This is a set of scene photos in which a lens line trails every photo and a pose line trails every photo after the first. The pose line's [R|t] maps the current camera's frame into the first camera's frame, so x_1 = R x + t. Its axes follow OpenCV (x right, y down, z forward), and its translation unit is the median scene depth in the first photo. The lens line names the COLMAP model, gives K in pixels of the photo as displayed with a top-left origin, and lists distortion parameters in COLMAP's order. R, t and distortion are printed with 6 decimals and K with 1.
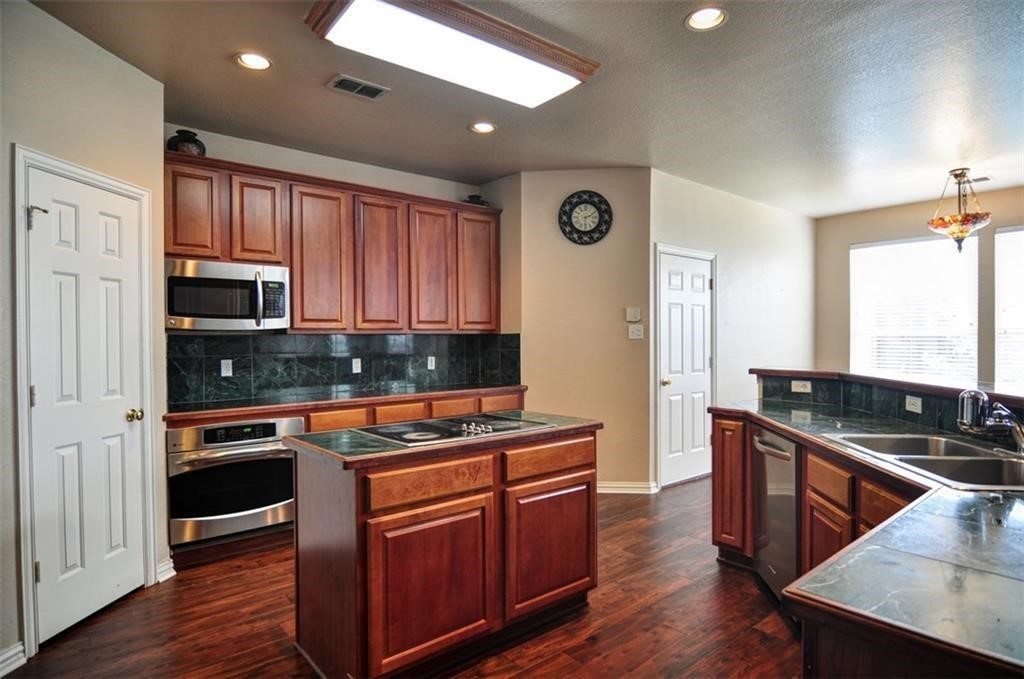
lens RADIAL K [[552.0, 0, 510.3], [0, 552.0, 343.0], [0, 0, 1]] dist [-0.011803, -0.003533]
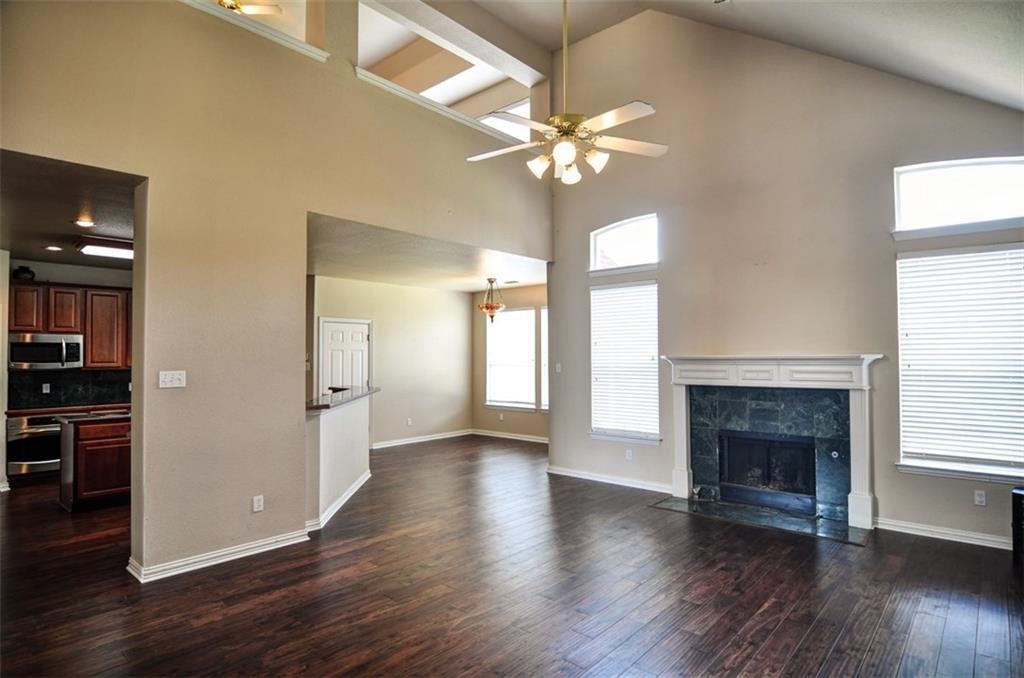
lens RADIAL K [[553.6, 0, 514.0], [0, 553.6, 341.0], [0, 0, 1]] dist [-0.013862, -0.006179]
pose [[0.987955, 0.005216, 0.154653, 0.732149], [0.000369, 0.999349, -0.036063, -0.045762], [-0.154740, 0.035685, 0.987310, -1.031374]]
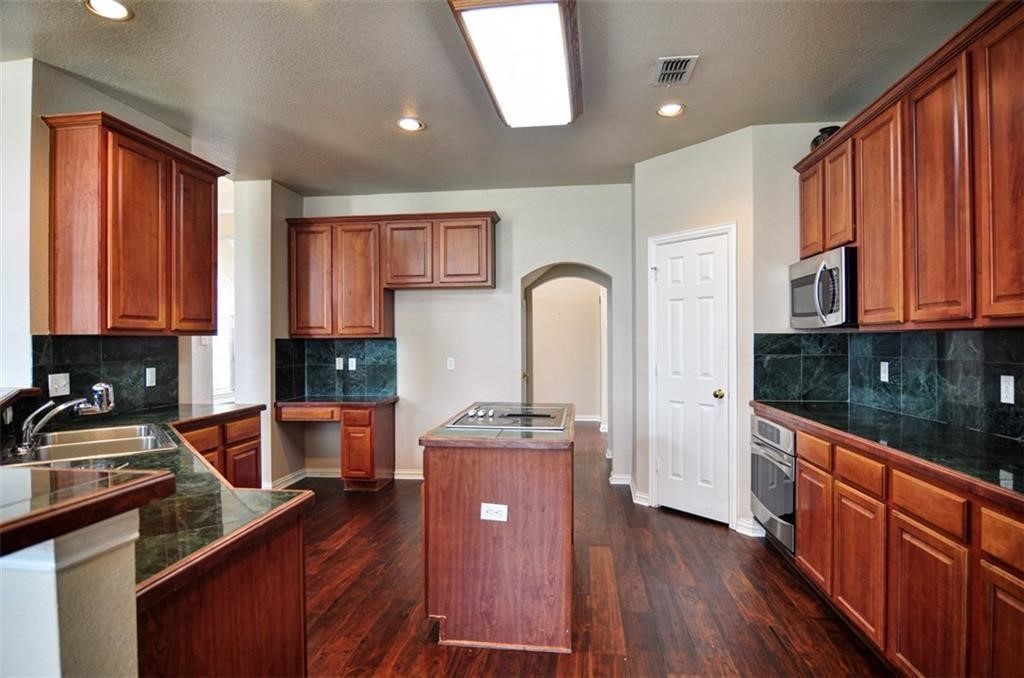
lens RADIAL K [[553.6, 0, 512.3], [0, 553.6, 341.5], [0, 0, 1]] dist [-0.013862, -0.006179]
pose [[-0.725354, 0.013079, -0.688252, 0.456103], [0.006147, 0.999903, 0.012523, -0.014160], [0.688349, 0.004853, -0.725363, 1.184994]]
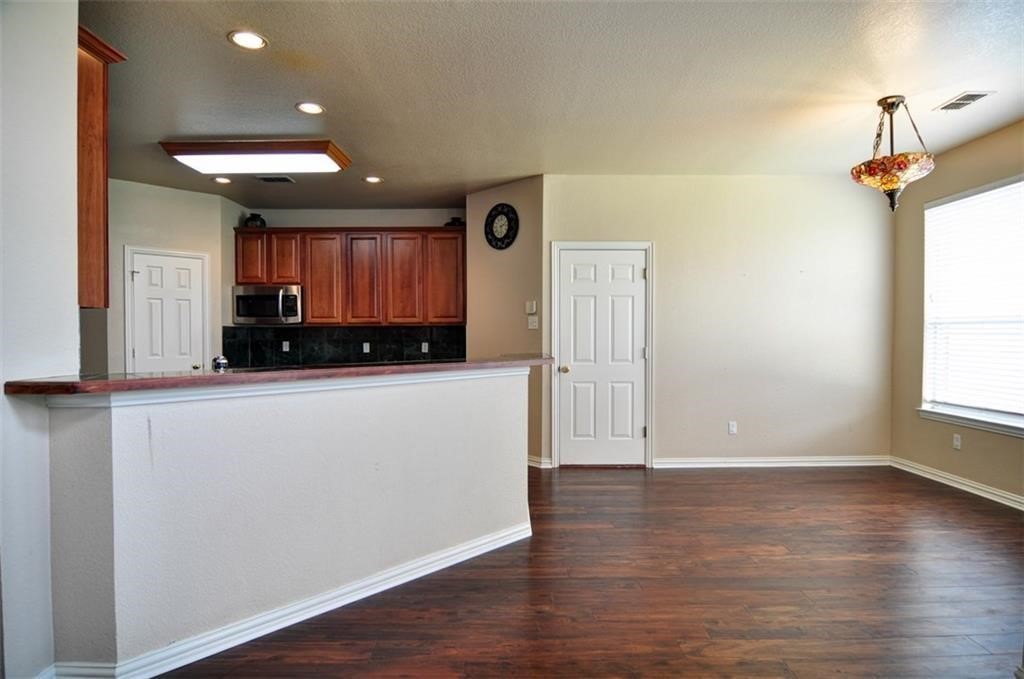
lens RADIAL K [[552.0, 0, 515.0], [0, 552.0, 340.1], [0, 0, 1]] dist [-0.011803, -0.003533]
pose [[0.775070, 0.010102, -0.631795, 1.081889], [-0.007539, 0.999949, 0.006740, 0.008958], [0.631831, -0.000461, 0.775106, 0.123620]]
